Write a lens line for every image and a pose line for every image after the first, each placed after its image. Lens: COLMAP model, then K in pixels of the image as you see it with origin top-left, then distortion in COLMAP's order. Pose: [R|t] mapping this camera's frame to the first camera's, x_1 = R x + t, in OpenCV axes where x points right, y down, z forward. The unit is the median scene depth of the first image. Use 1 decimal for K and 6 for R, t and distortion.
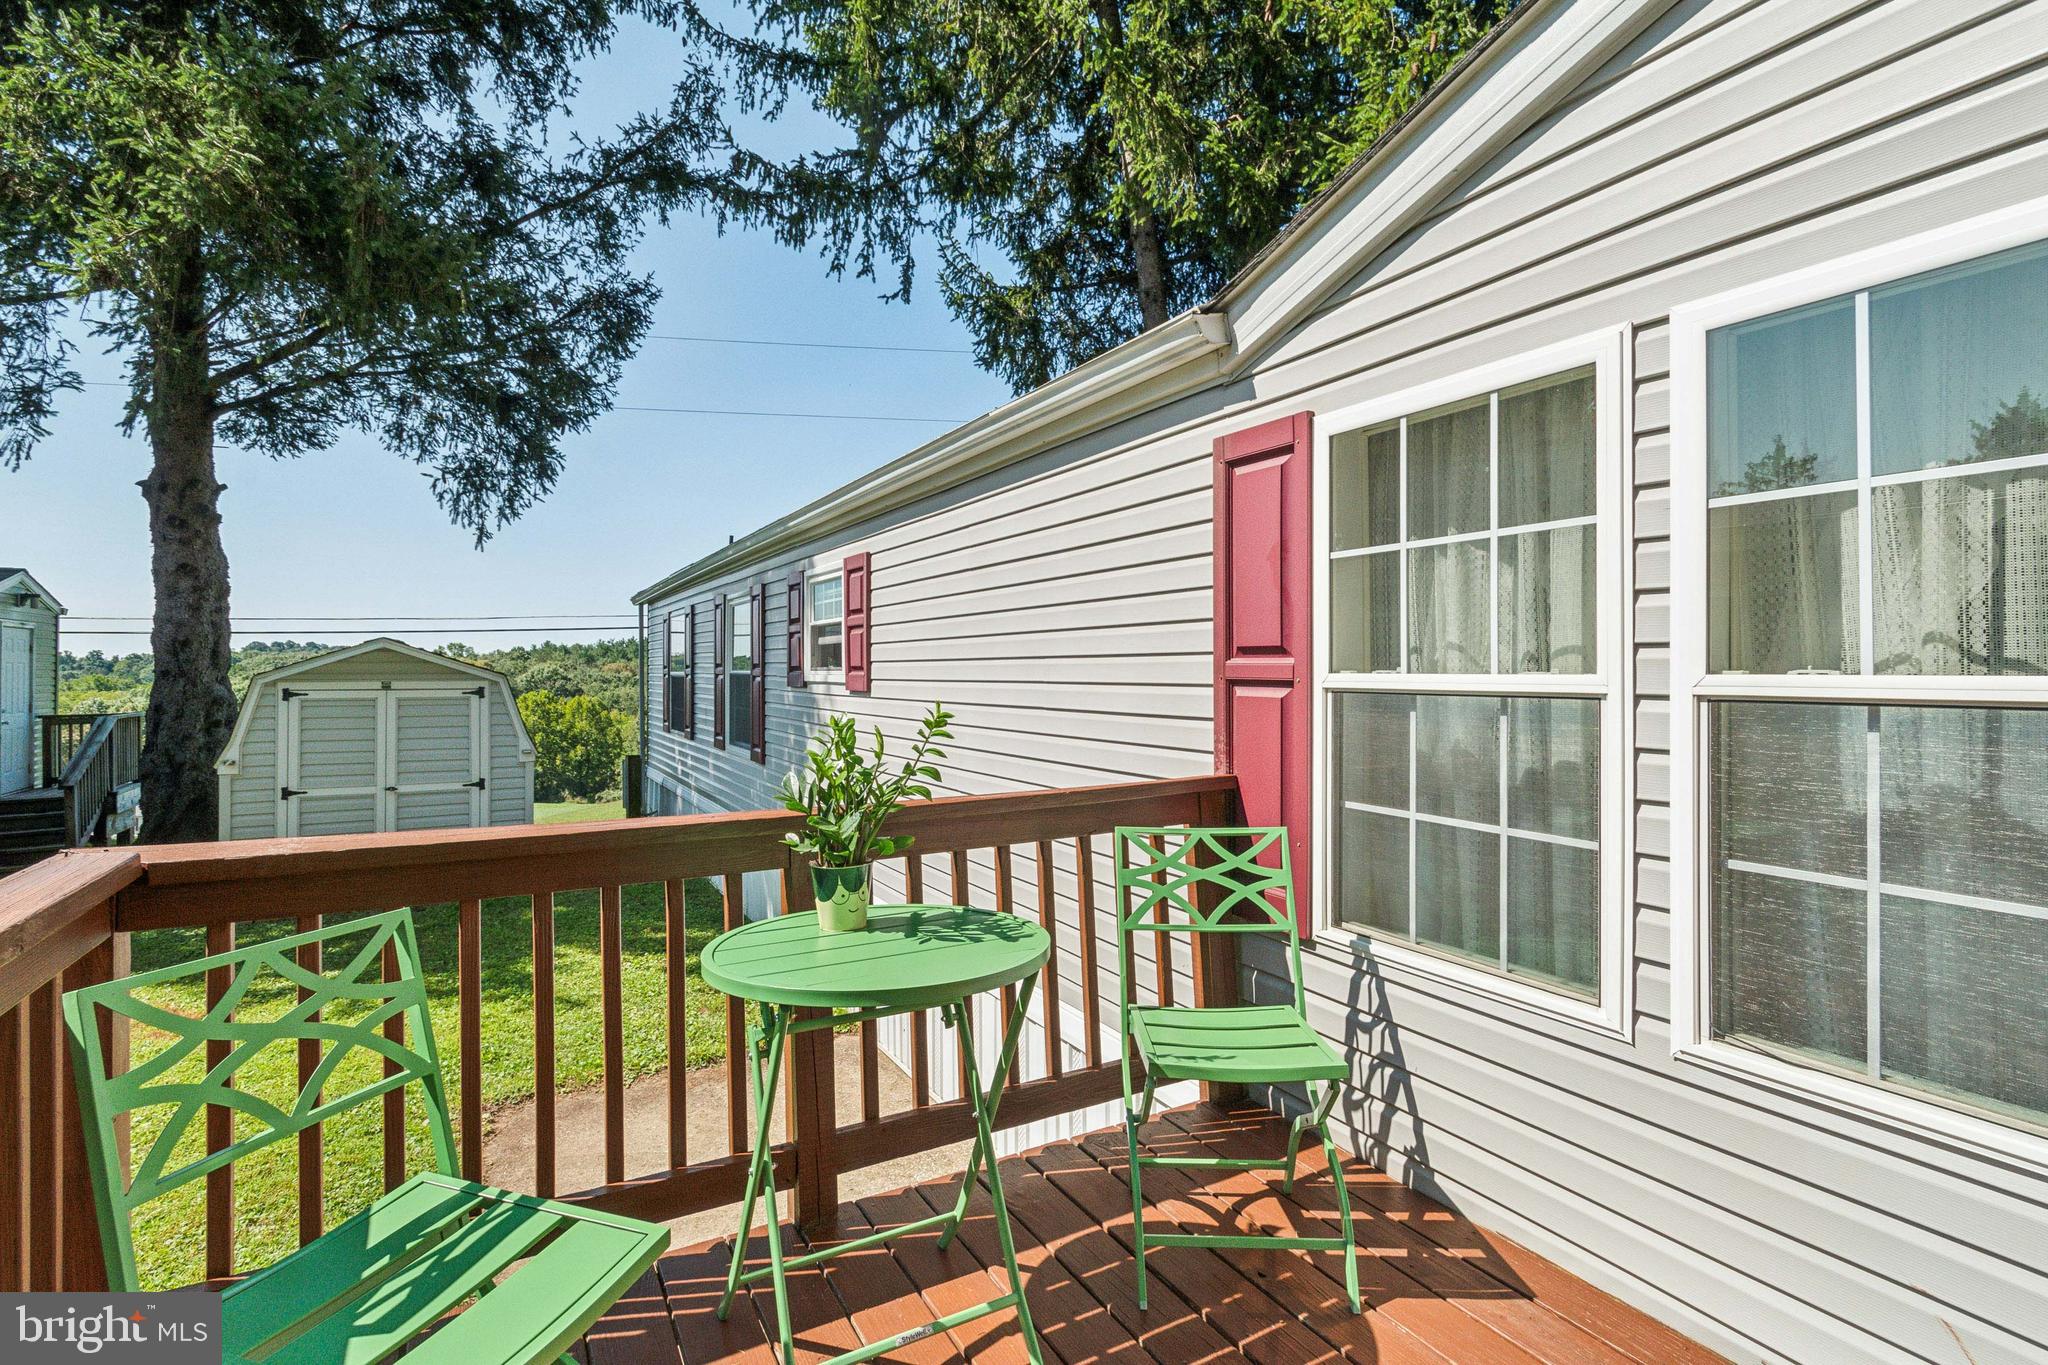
lens RADIAL K [[952.8, 0, 984.1], [0, 952.8, 660.2], [0, 0, 1]] dist [0.001058, 0.000332]
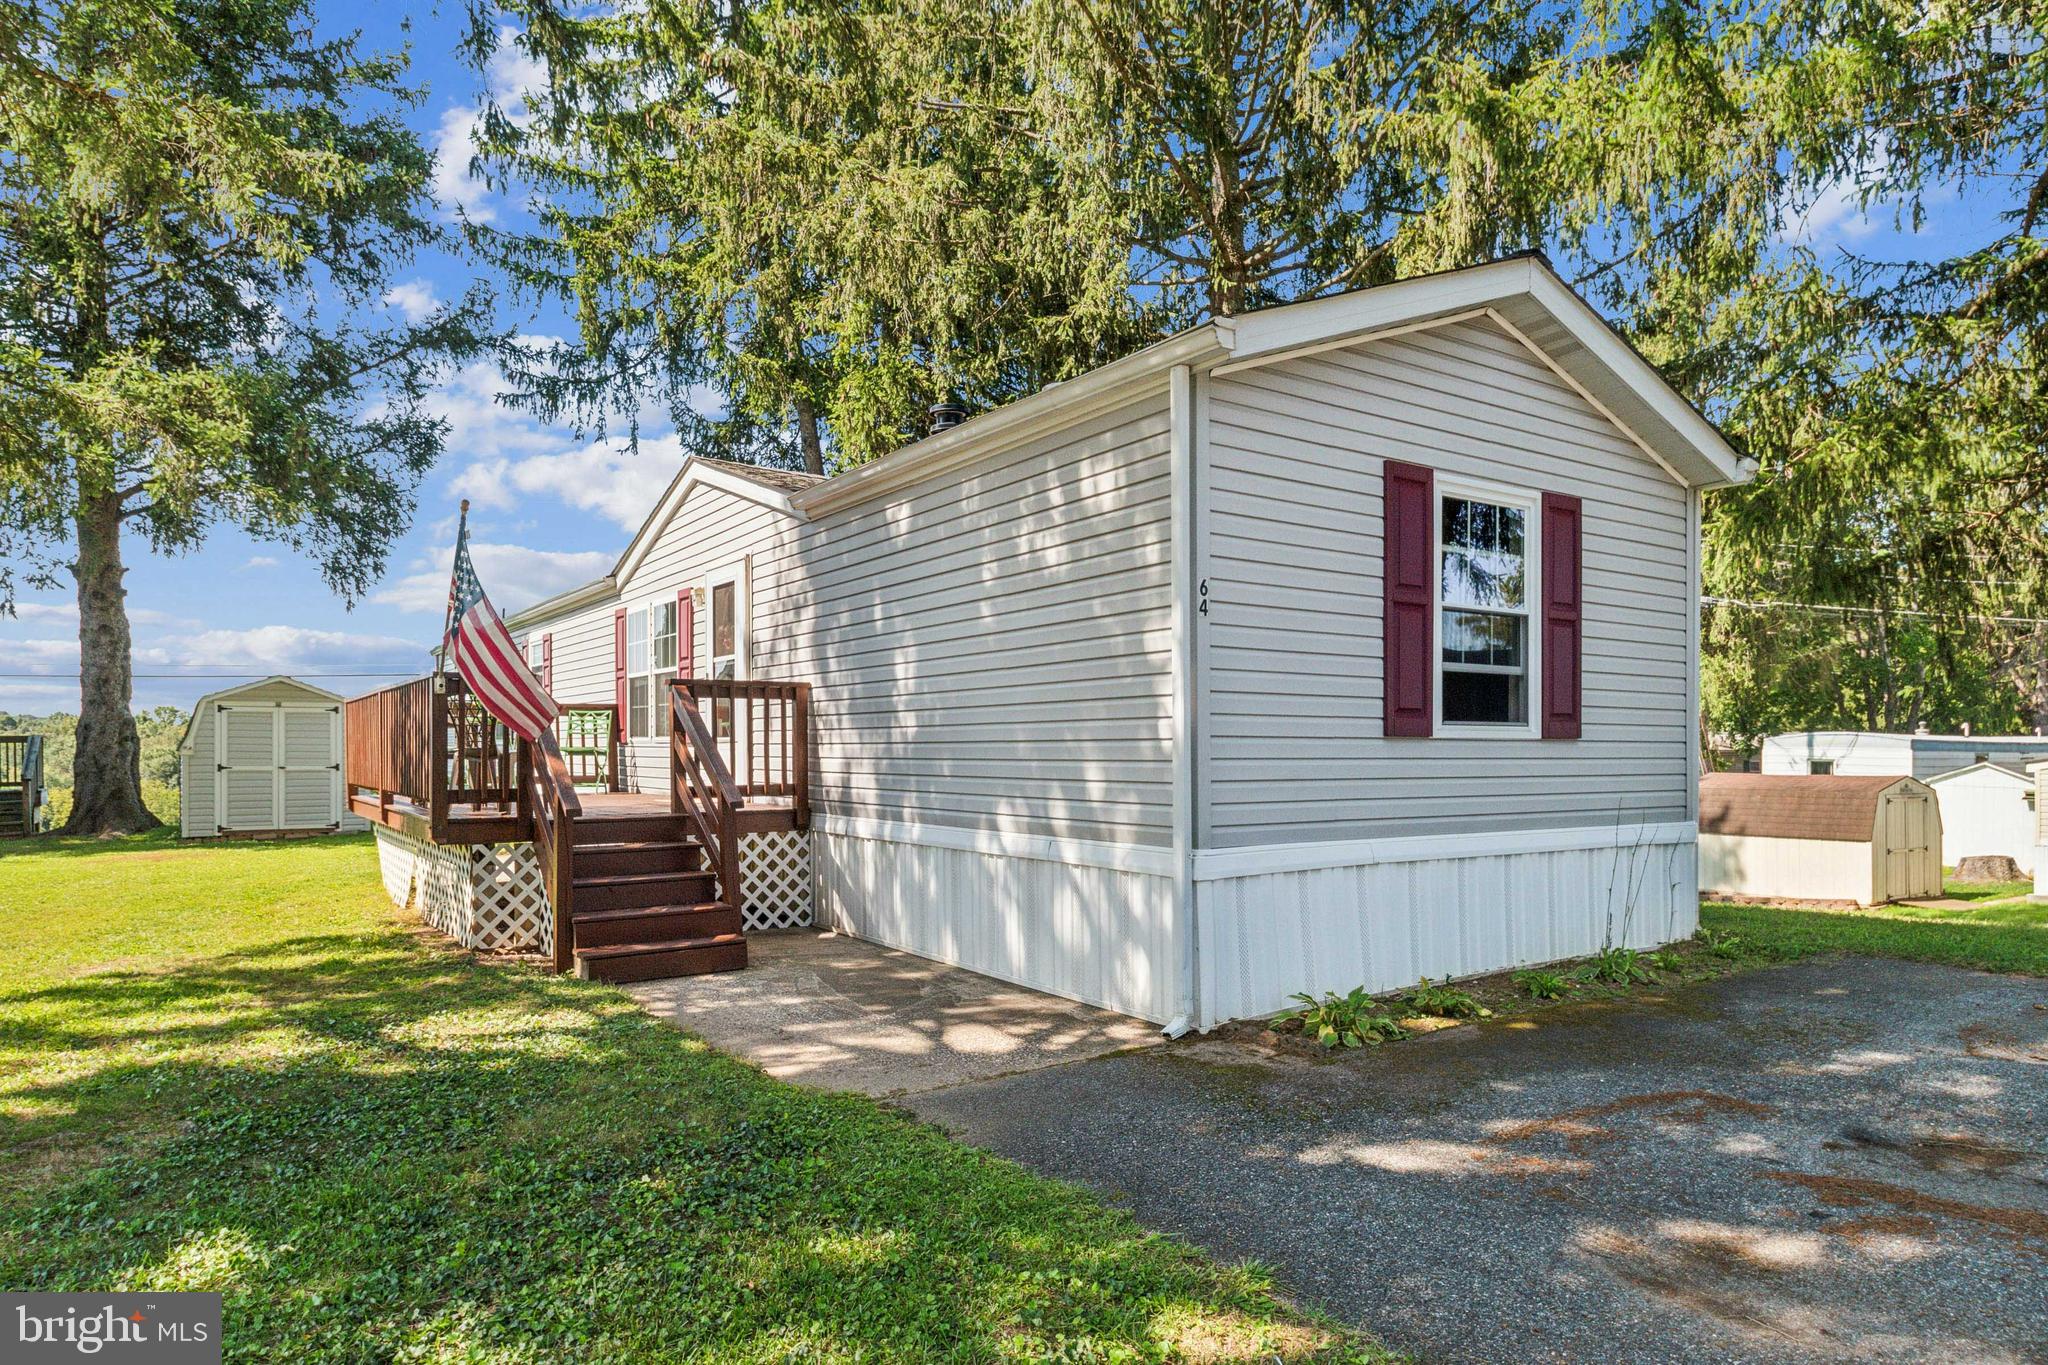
lens RADIAL K [[1295.4, 0, 1016.1], [0, 1295.4, 741.6], [0, 0, 1]] dist [-0.001145, -0.000848]
pose [[0.996291, 0.001759, 0.086036, 0.330201], [-0.002125, 0.999989, 0.004161, 0.059037], [-0.086027, -0.004328, 0.996283, -0.990721]]
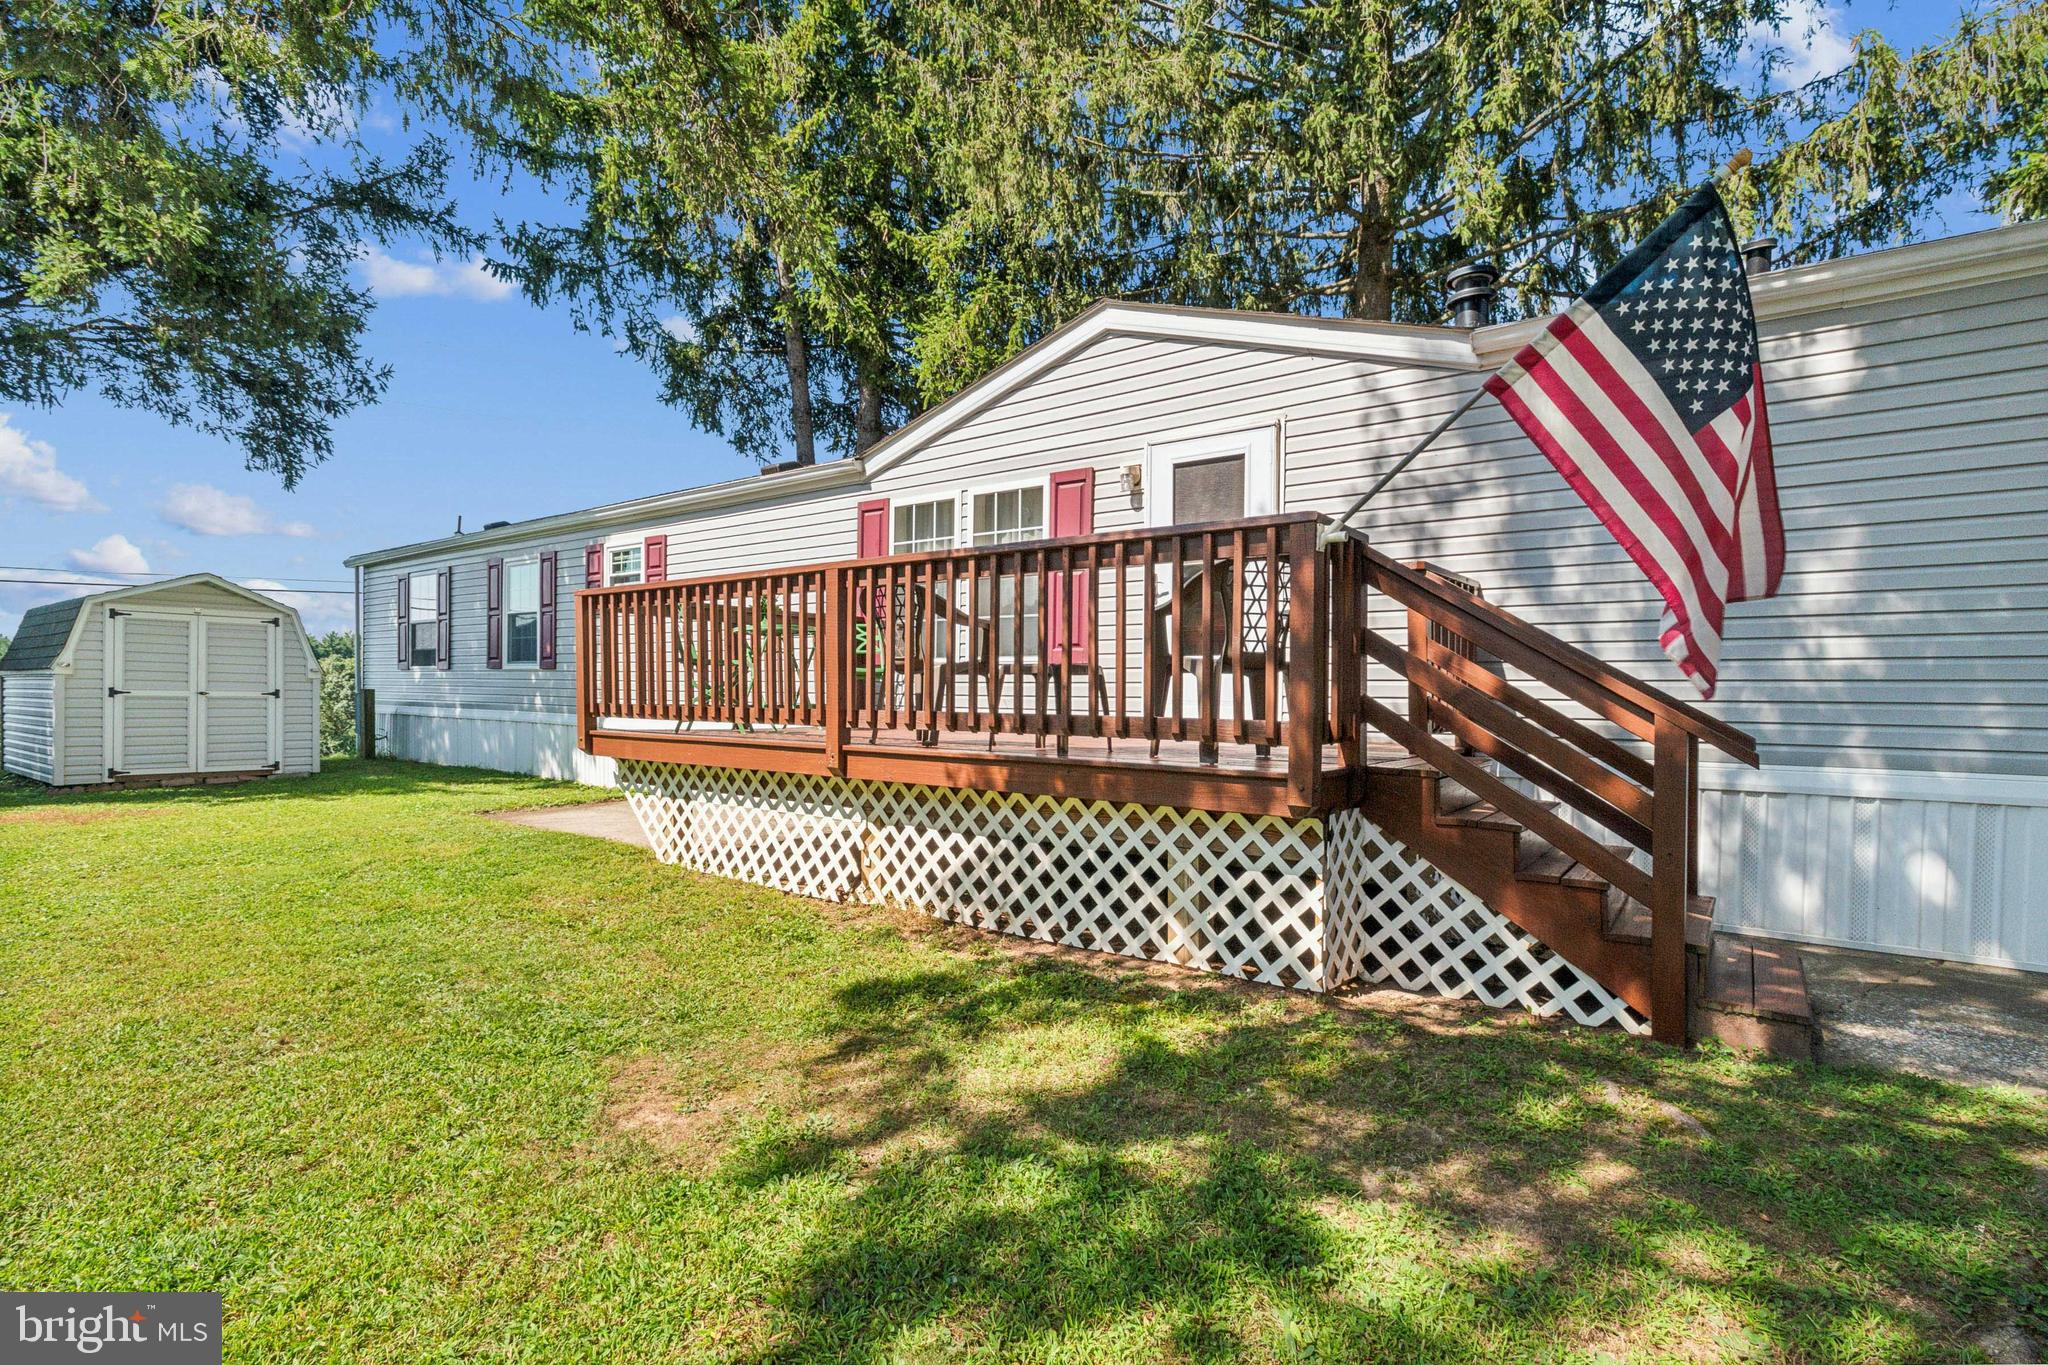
lens RADIAL K [[1010.2, 0, 1015.5], [0, 1010.2, 691.0], [0, 0, 1]] dist [-0.000770, -0.000656]
pose [[0.908926, 0.016025, 0.416650, -0.149858], [-0.018281, 0.999832, 0.001424, 0.083133], [-0.416557, -0.008911, 0.909066, -0.505479]]
